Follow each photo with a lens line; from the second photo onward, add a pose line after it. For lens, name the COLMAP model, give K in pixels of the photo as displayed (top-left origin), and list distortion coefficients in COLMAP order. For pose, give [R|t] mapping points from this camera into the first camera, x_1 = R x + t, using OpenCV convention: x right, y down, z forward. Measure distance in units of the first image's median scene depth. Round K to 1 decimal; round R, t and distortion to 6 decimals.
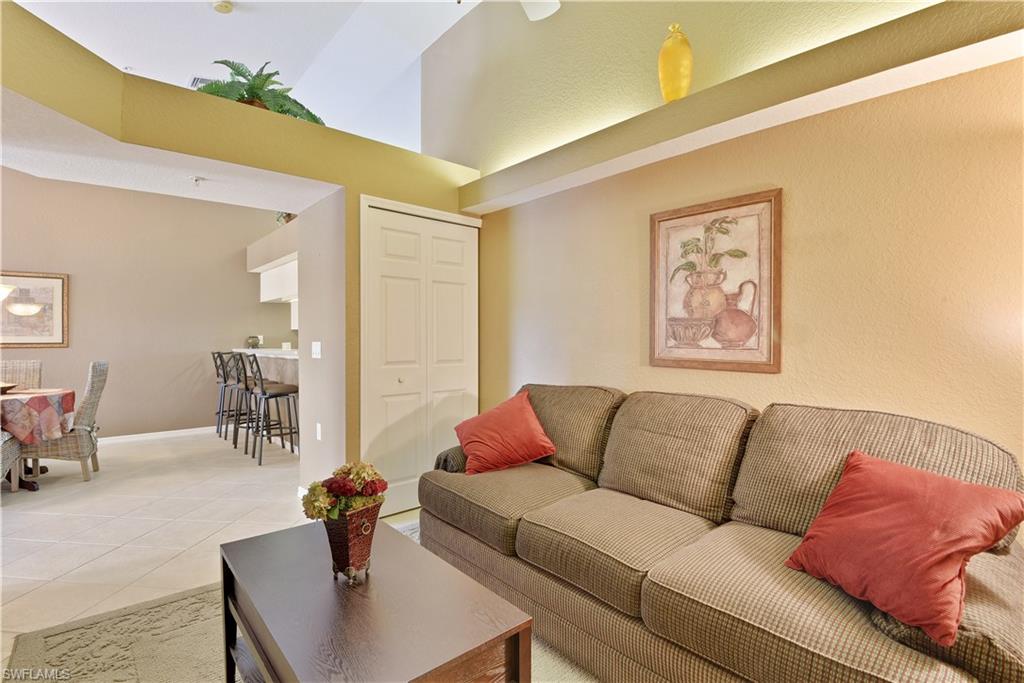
lens RADIAL K [[471.0, 0, 512.0], [0, 471.0, 341.5], [0, 0, 1]] dist [-0.043766, -0.000055]
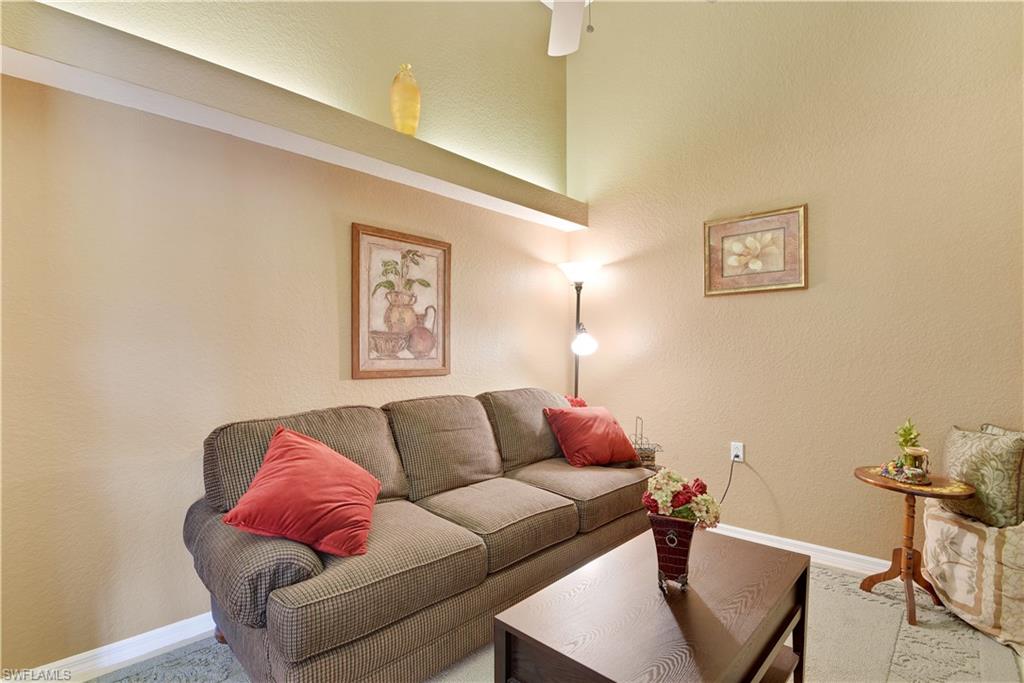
lens RADIAL K [[467.8, 0, 513.7], [0, 467.8, 361.6], [0, 0, 1]] dist [-0.036237, -0.000357]
pose [[-0.088426, -0.030590, 0.995613, -0.768206], [0.006479, 0.999490, 0.031285, -0.013439], [-0.996062, 0.009217, -0.088183, 0.833727]]
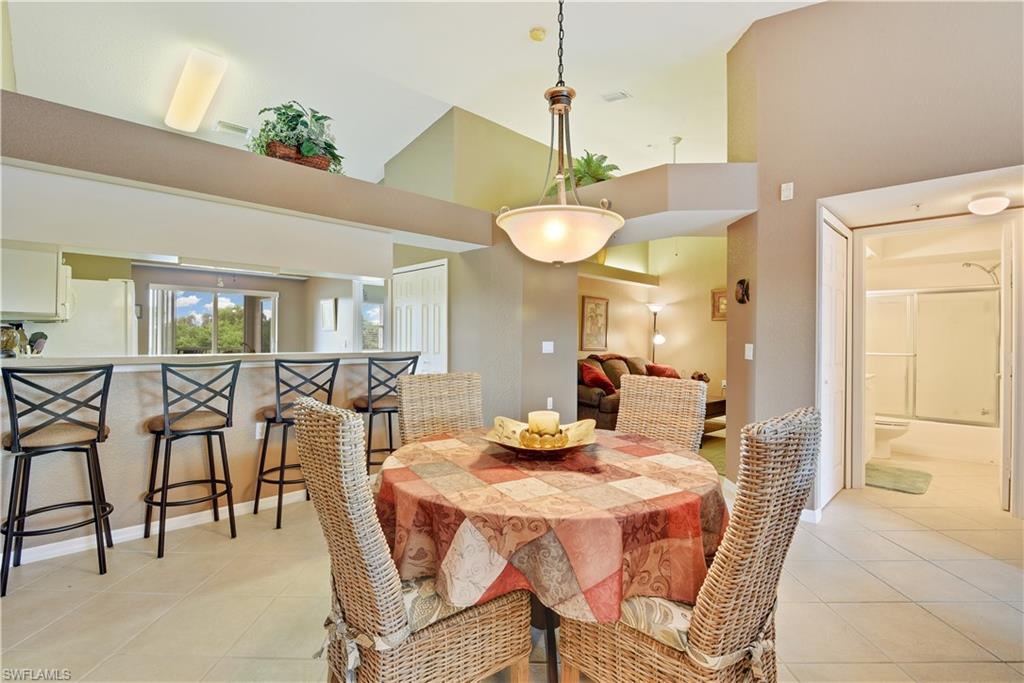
lens RADIAL K [[455.2, 0, 512.0], [0, 455.2, 341.5], [0, 0, 1]] dist [0.084716, 0.000120]
pose [[-0.041785, 0.002049, 0.999125, -2.646494], [0.000612, 0.999998, -0.002026, 0.006609], [-0.999126, 0.000527, -0.041786, 1.696869]]
